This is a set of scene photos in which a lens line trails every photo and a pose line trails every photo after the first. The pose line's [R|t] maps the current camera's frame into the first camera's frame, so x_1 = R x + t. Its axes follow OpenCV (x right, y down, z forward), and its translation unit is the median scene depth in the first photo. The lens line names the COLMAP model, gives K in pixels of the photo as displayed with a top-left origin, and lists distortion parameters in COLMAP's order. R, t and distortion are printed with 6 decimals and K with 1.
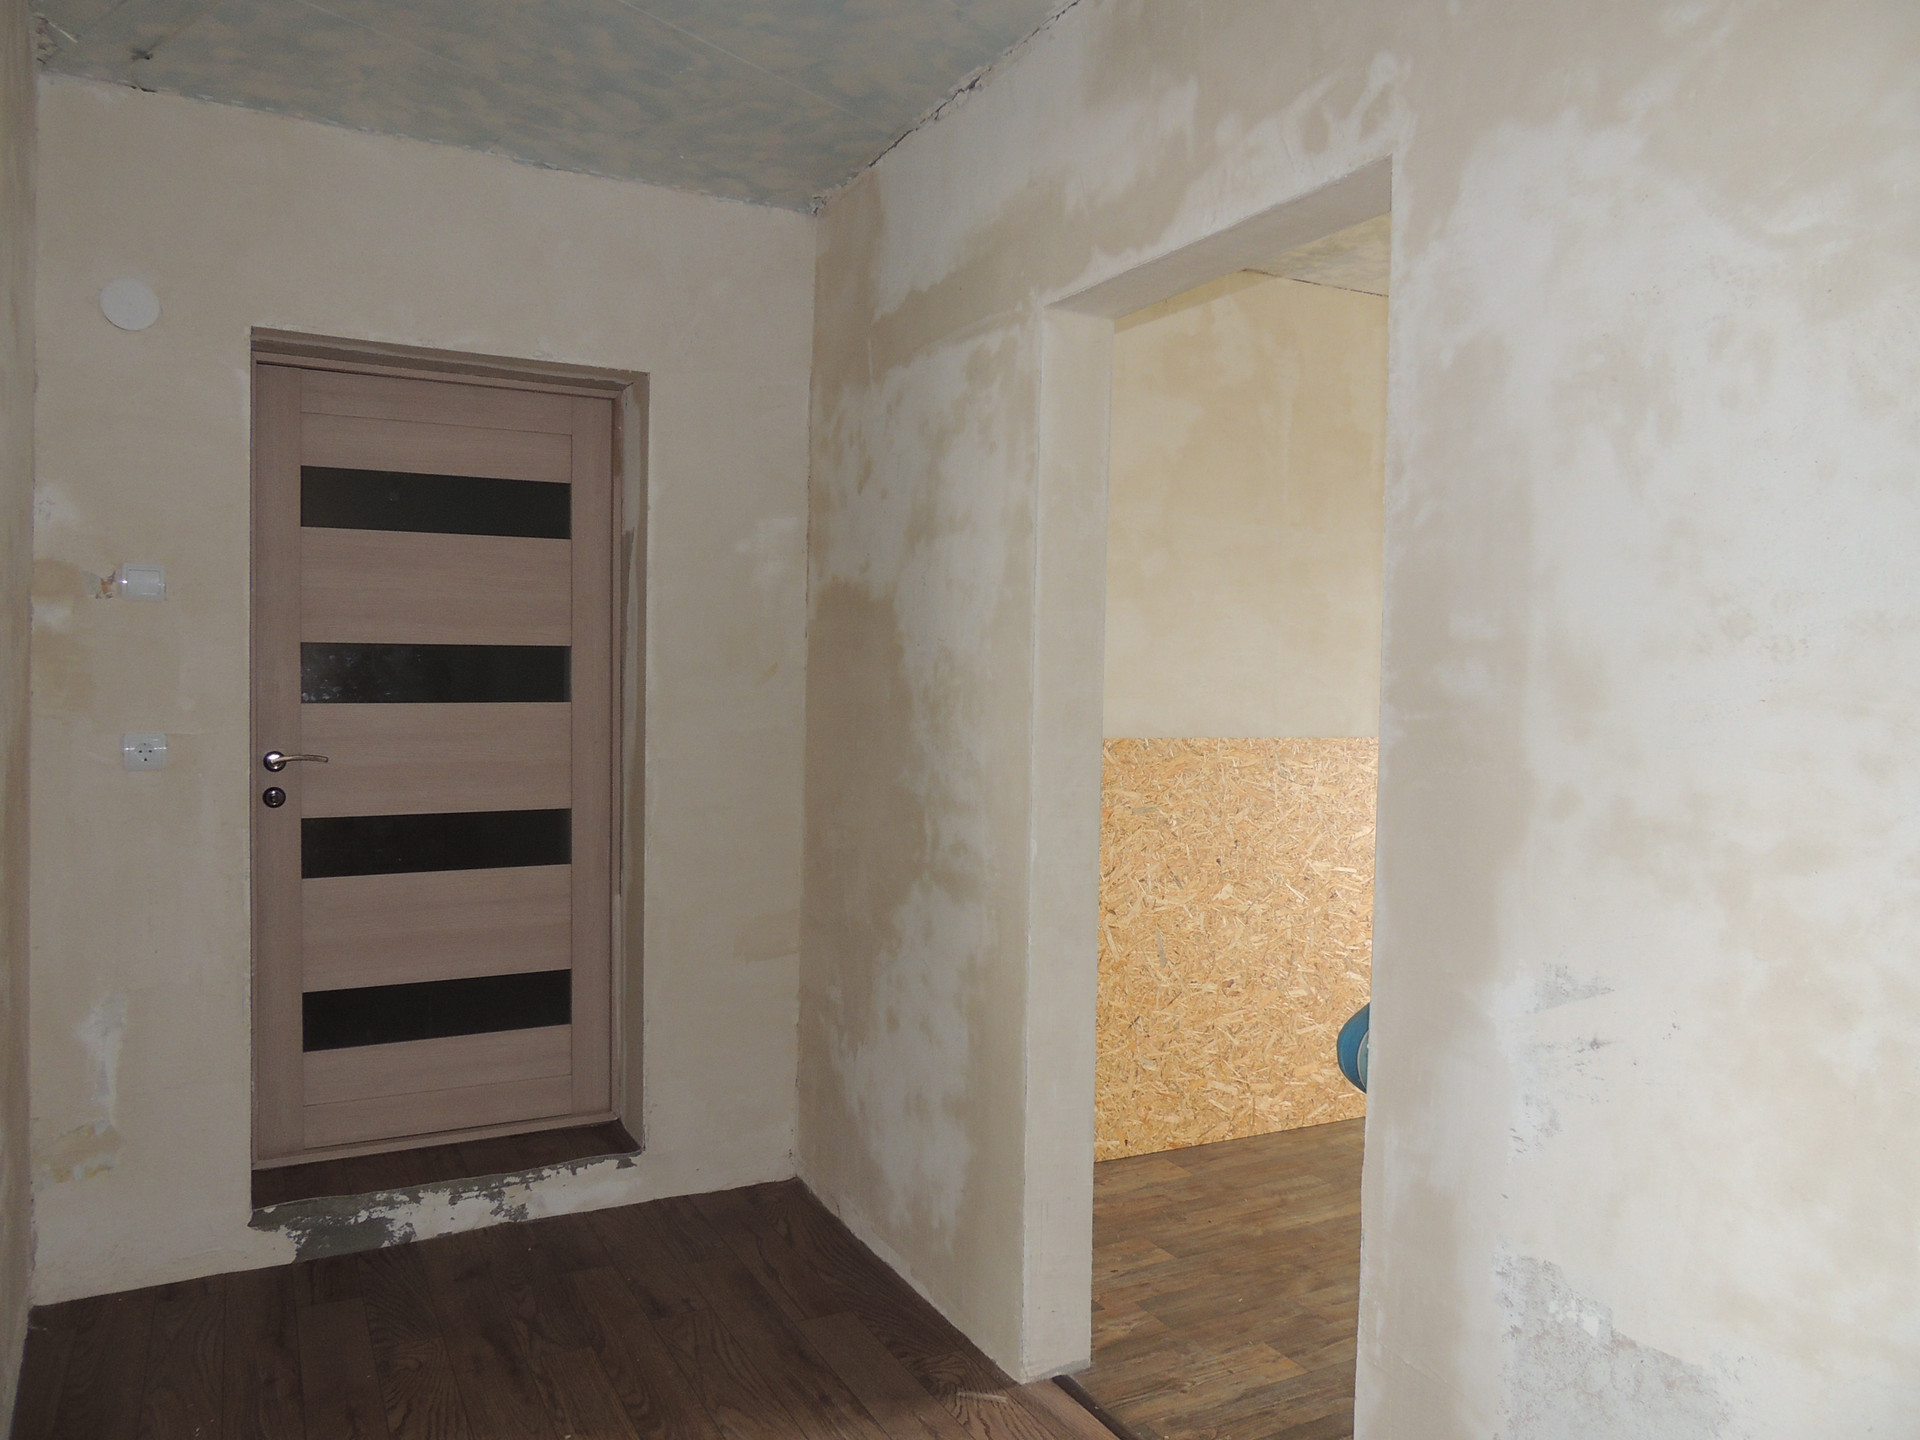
lens RADIAL K [[1345.2, 0, 964.0], [0, 1345.2, 723.3], [0, 0, 1]] dist [-0.019023, 0.000666]
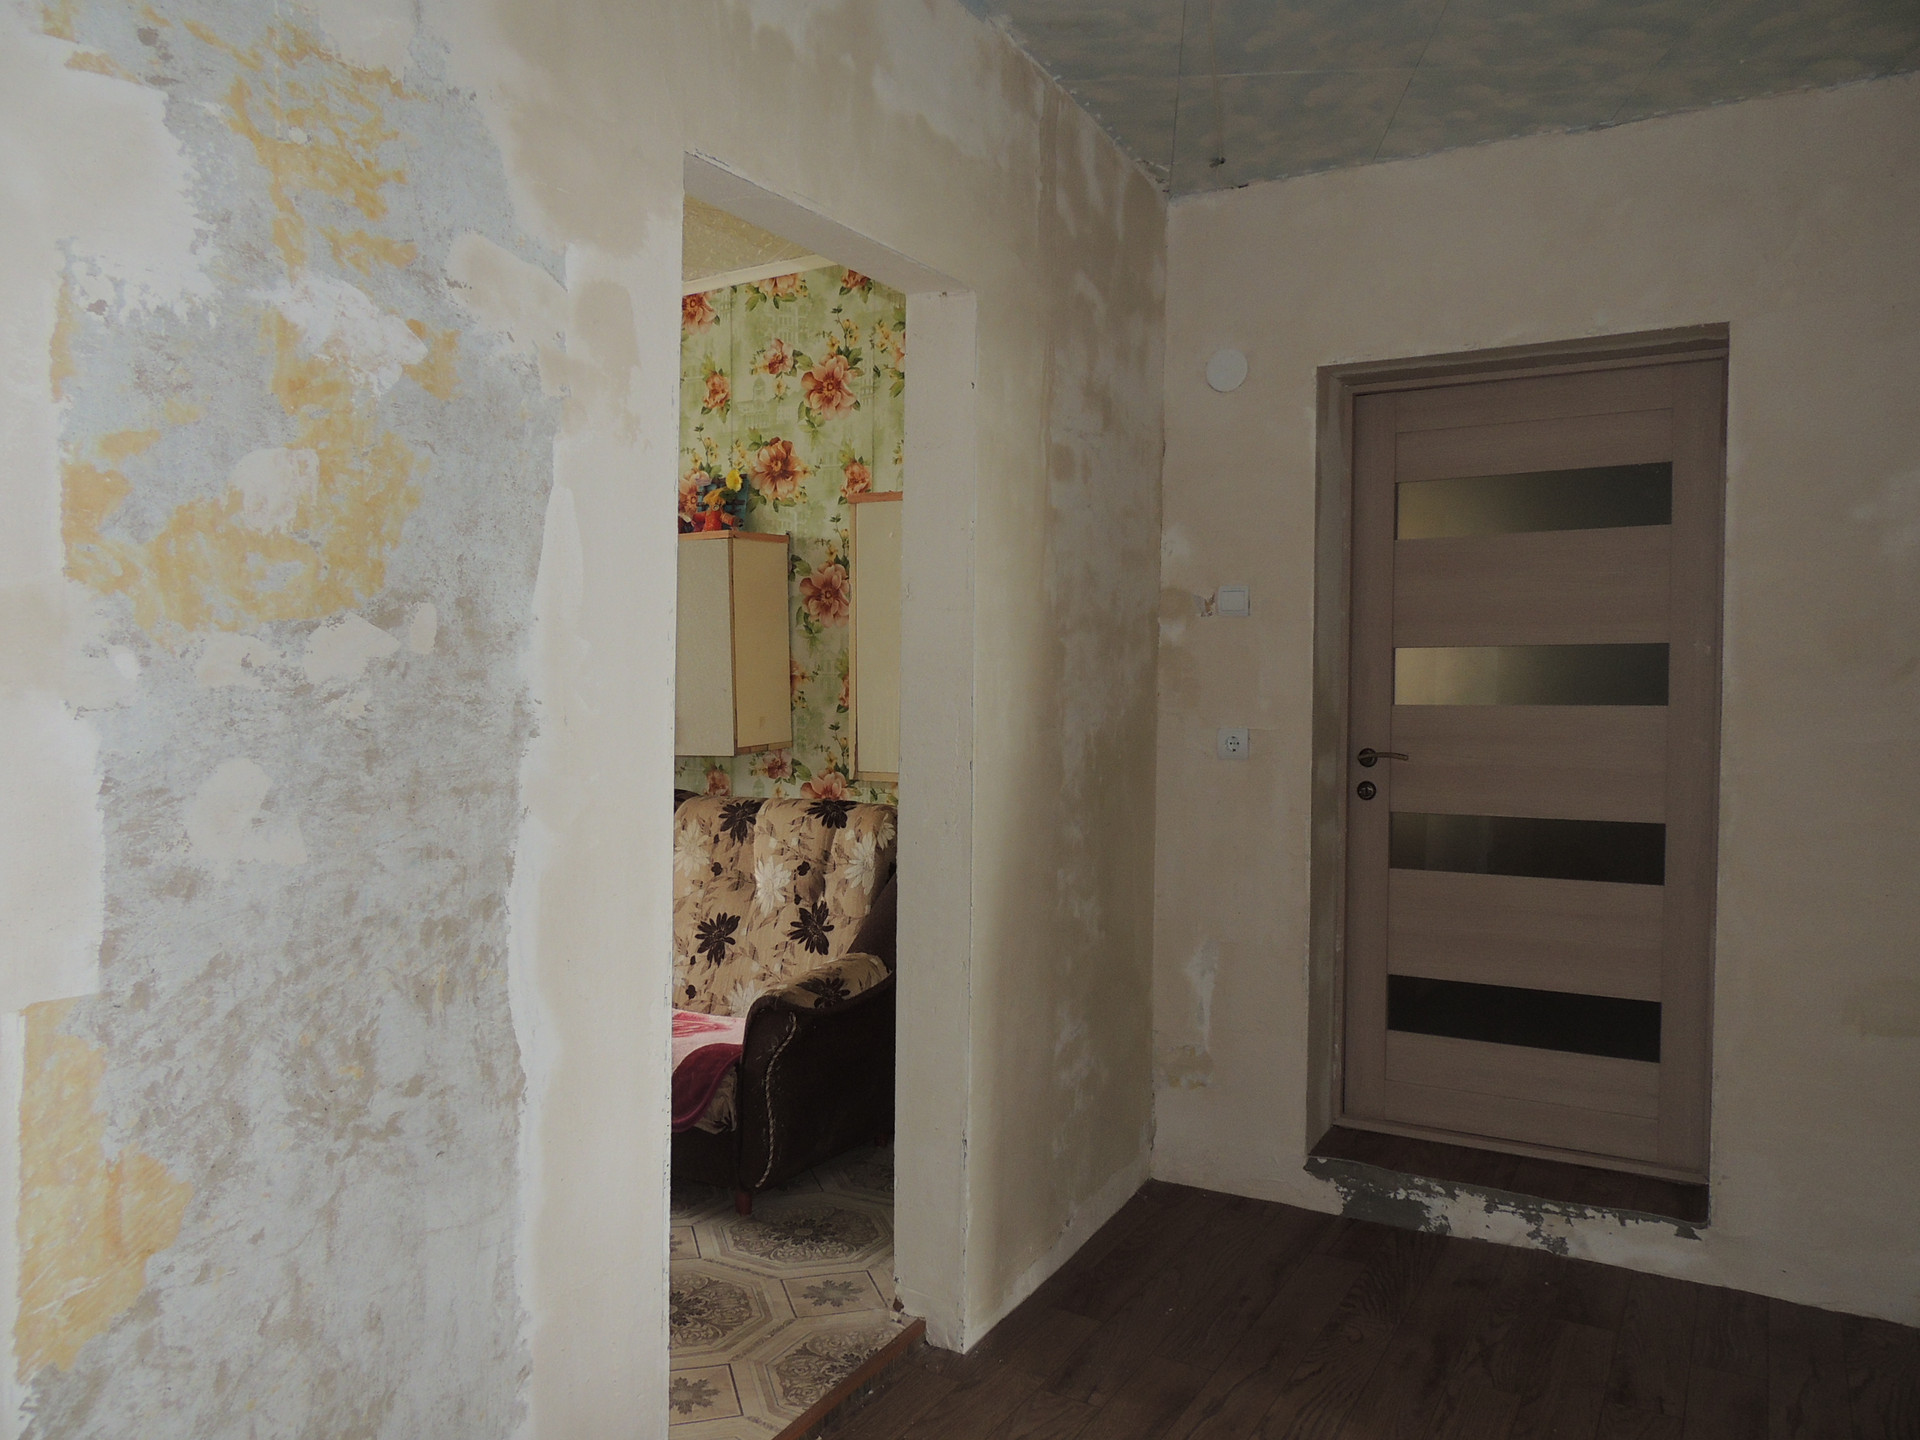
lens RADIAL K [[1345.2, 0, 964.0], [0, 1345.2, 723.3], [0, 0, 1]] dist [-0.019023, 0.000666]
pose [[0.534235, 0.018552, -0.845132, 0.244767], [-0.022397, 0.999719, 0.007788, -0.000624], [0.845039, 0.014768, 0.534500, 0.142323]]
